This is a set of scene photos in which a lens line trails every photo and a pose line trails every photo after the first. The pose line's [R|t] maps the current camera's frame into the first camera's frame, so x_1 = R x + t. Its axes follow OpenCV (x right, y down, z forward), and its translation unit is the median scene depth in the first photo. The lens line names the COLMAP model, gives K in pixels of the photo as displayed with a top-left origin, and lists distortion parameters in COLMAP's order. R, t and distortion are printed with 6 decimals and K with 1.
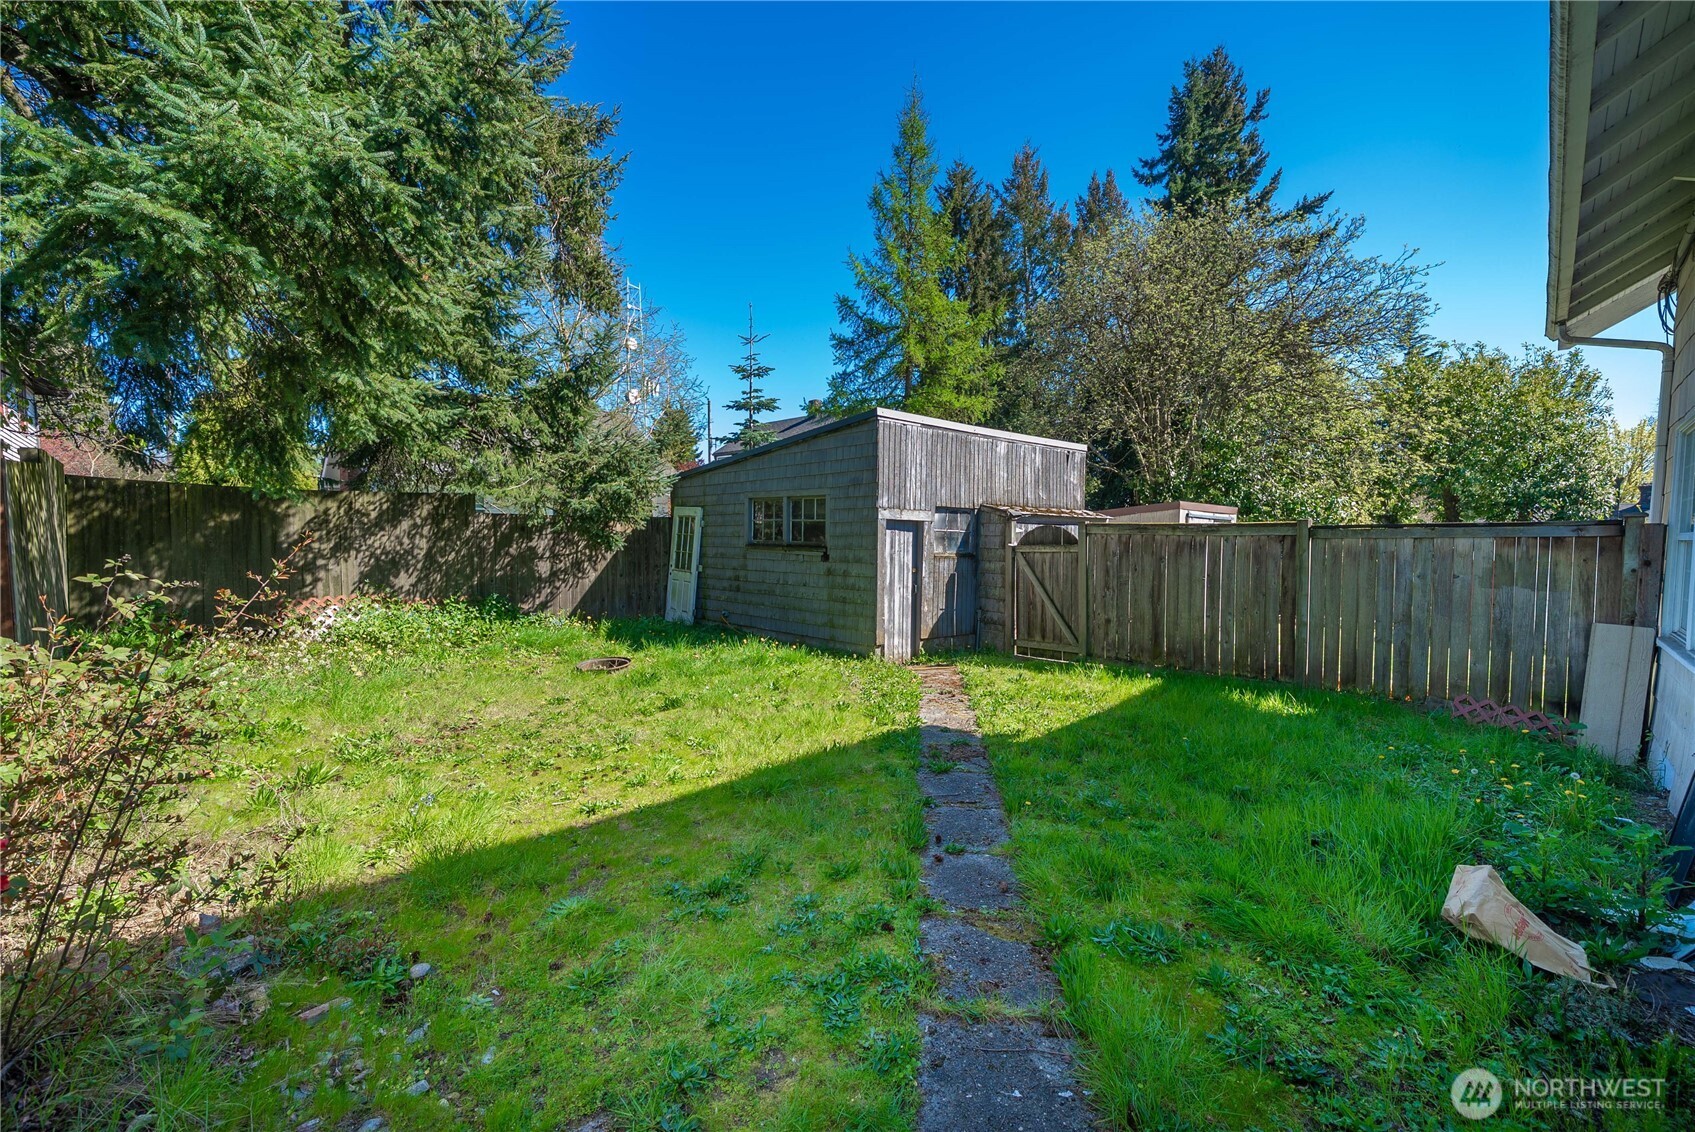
lens RADIAL K [[715.7, 0, 847.5], [0, 715.7, 566.0], [0, 0, 1]] dist [-0.001009, -0.000082]
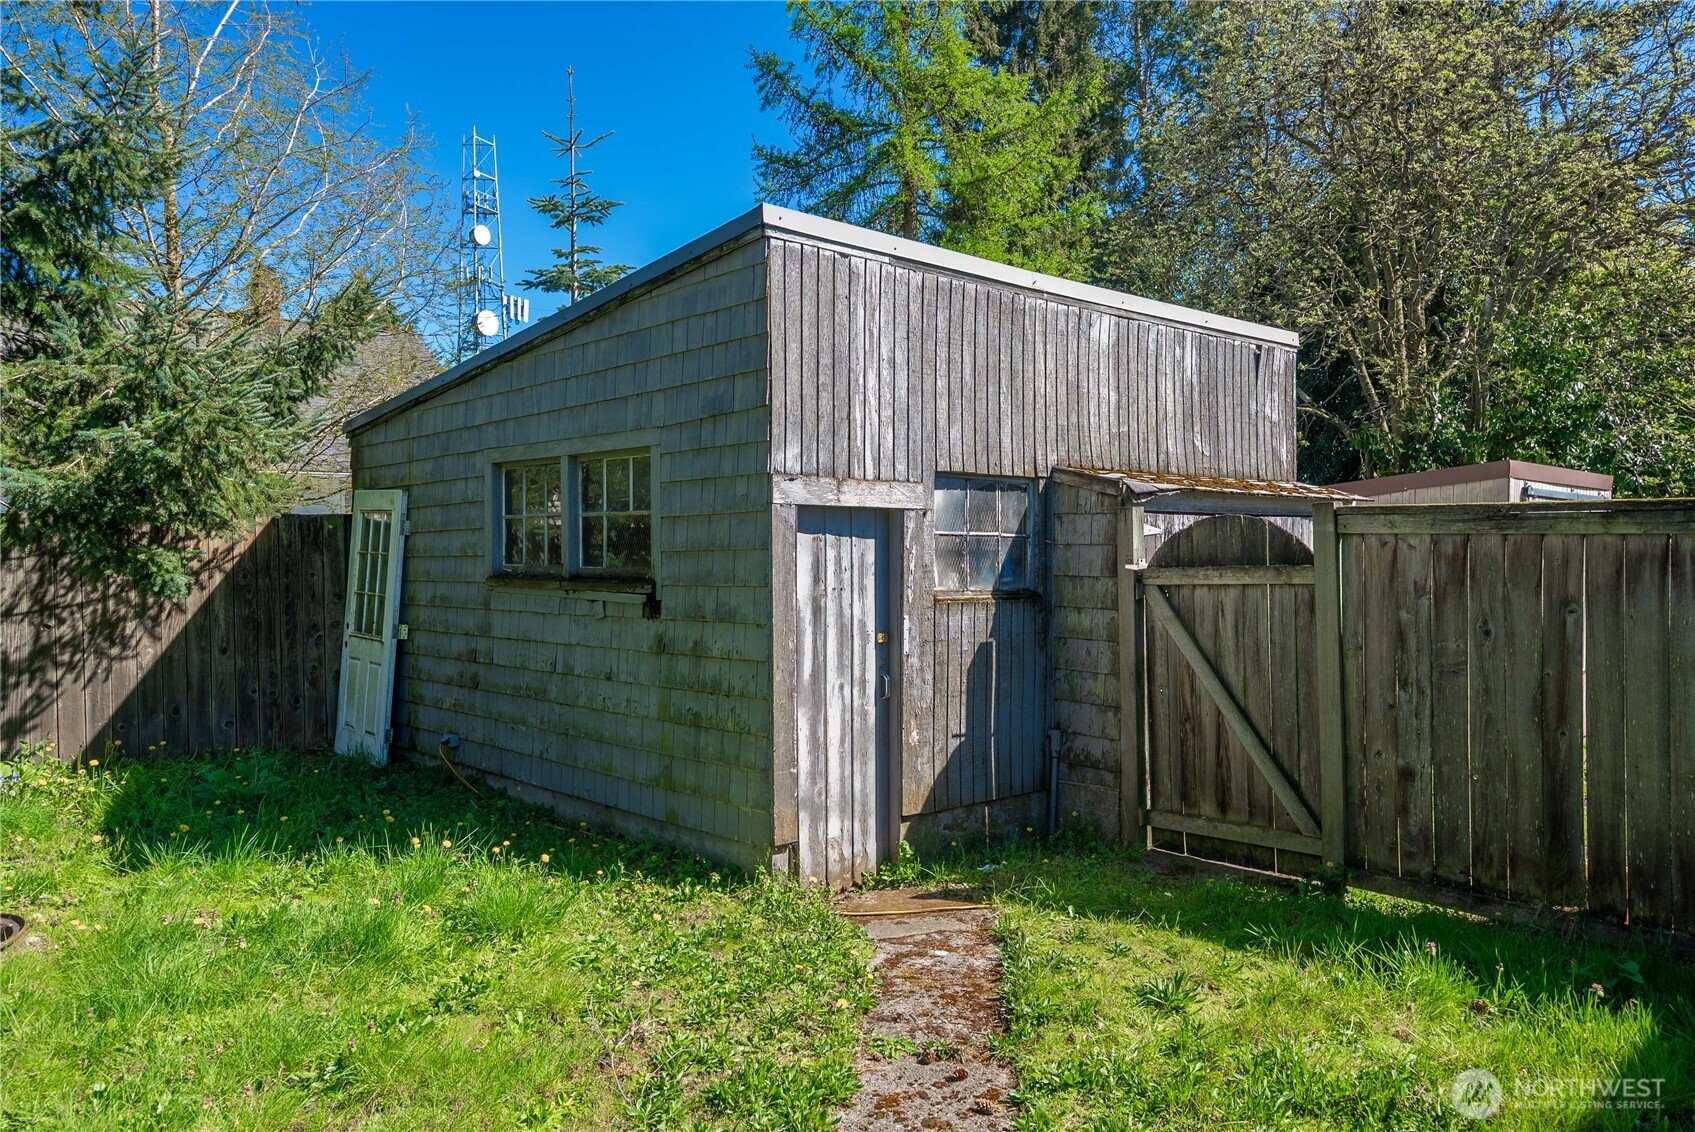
lens RADIAL K [[1128.3, 0, 847.5], [0, 1128.3, 566.0], [0, 0, 1]] dist [-0.004913, -0.000551]
pose [[0.999801, -0.015511, -0.012506, 0.081402], [0.015161, 0.999503, -0.027653, -0.015744], [0.012929, 0.027458, 0.999539, 0.385393]]
